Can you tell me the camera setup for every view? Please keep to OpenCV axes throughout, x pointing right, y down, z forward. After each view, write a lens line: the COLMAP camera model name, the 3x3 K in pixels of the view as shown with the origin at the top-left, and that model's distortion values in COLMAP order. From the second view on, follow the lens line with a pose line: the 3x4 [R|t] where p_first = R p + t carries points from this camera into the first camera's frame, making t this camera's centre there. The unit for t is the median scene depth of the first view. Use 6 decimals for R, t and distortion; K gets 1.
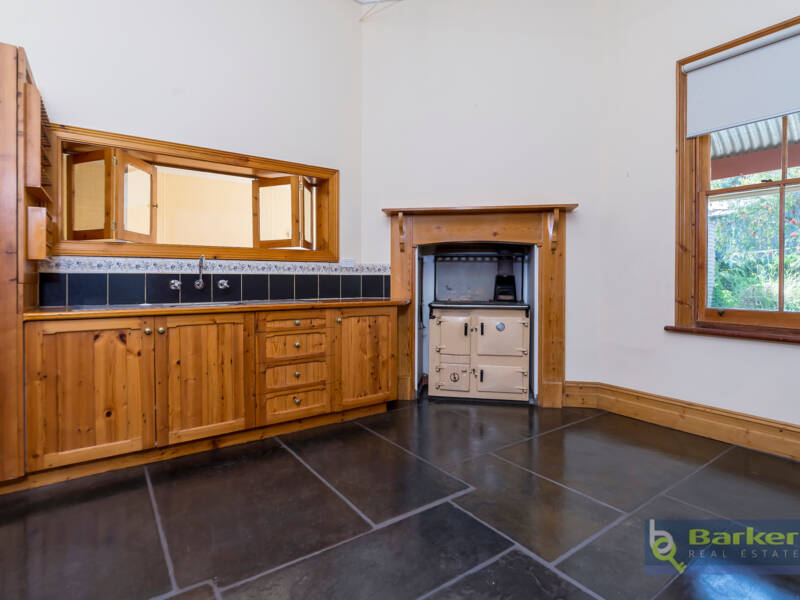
lens RADIAL K [[447.1, 0, 400.0], [0, 447.1, 300.0], [0, 0, 1]] dist [-0.004918, -0.001987]
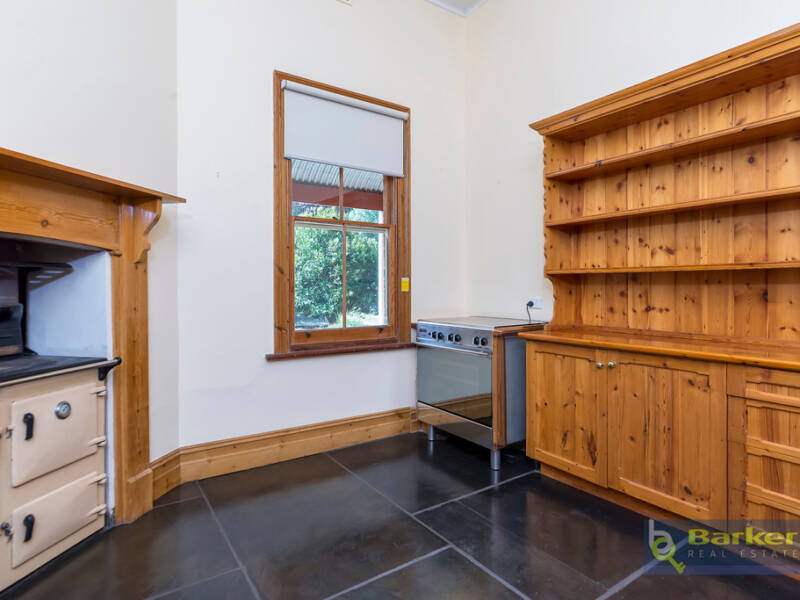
lens RADIAL K [[447.1, 0, 400.0], [0, 447.1, 300.0], [0, 0, 1]] dist [-0.004918, -0.001987]
pose [[0.003824, -0.034106, 0.999411, -0.316293], [0.046989, 0.998320, 0.033889, -0.073752], [-0.998888, 0.046832, 0.005421, 0.730161]]
